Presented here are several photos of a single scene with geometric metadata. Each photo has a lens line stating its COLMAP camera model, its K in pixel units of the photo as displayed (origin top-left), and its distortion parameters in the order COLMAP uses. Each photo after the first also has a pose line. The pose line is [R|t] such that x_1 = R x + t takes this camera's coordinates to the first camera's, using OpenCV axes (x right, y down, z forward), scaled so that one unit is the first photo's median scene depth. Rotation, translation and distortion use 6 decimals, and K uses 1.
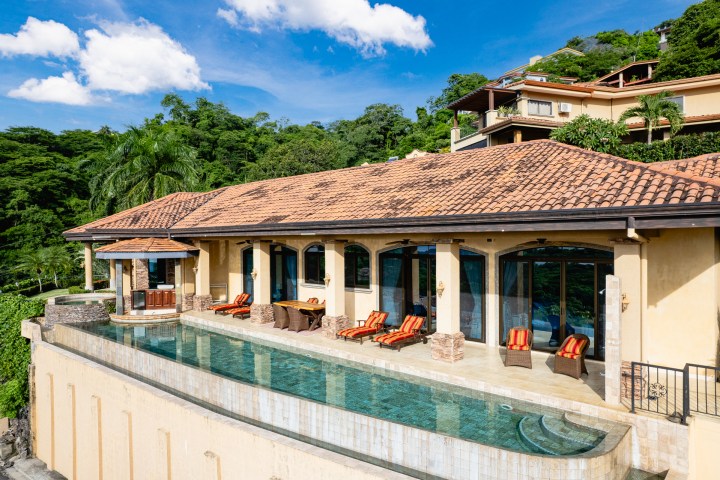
lens RADIAL K [[464.2, 0, 358.1], [0, 464.2, 236.0], [0, 0, 1]] dist [-0.048425, 0.040414]
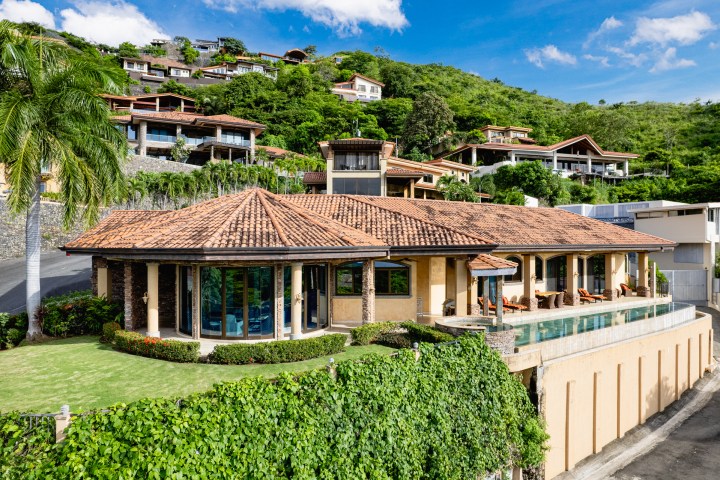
lens RADIAL K [[464.2, 0, 359.5], [0, 464.2, 244.1], [0, 0, 1]] dist [-0.048425, 0.040414]
pose [[0.280452, 0.006076, 0.959849, -1.034923], [-0.007650, 0.999962, -0.004094, -0.007198], [-0.959838, -0.006195, 0.280488, 0.648100]]
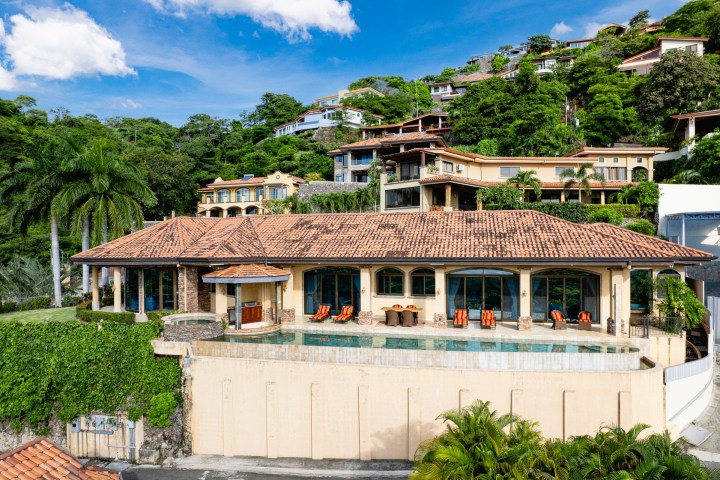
lens RADIAL K [[464.2, 0, 361.5], [0, 464.2, 245.4], [0, 0, 1]] dist [-0.048425, 0.040414]
pose [[0.877942, 0.003008, 0.478757, -0.530035], [-0.005592, 0.999976, 0.003971, -0.035836], [-0.478734, -0.006163, 0.877938, -0.141931]]
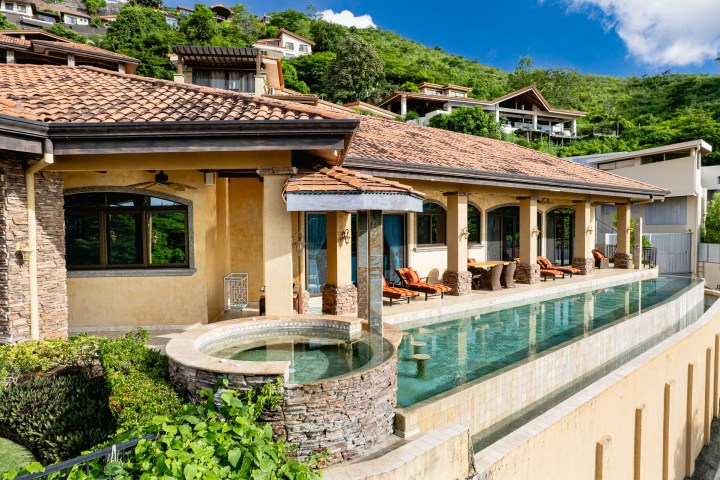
lens RADIAL K [[464.2, 0, 364.5], [0, 464.2, 240.4], [0, 0, 1]] dist [-0.048425, 0.040414]
pose [[0.158125, -0.027750, 0.987029, -0.607437], [-0.001562, 0.999597, 0.028354, 0.041036], [-0.987418, -0.006025, 0.158018, 0.603818]]
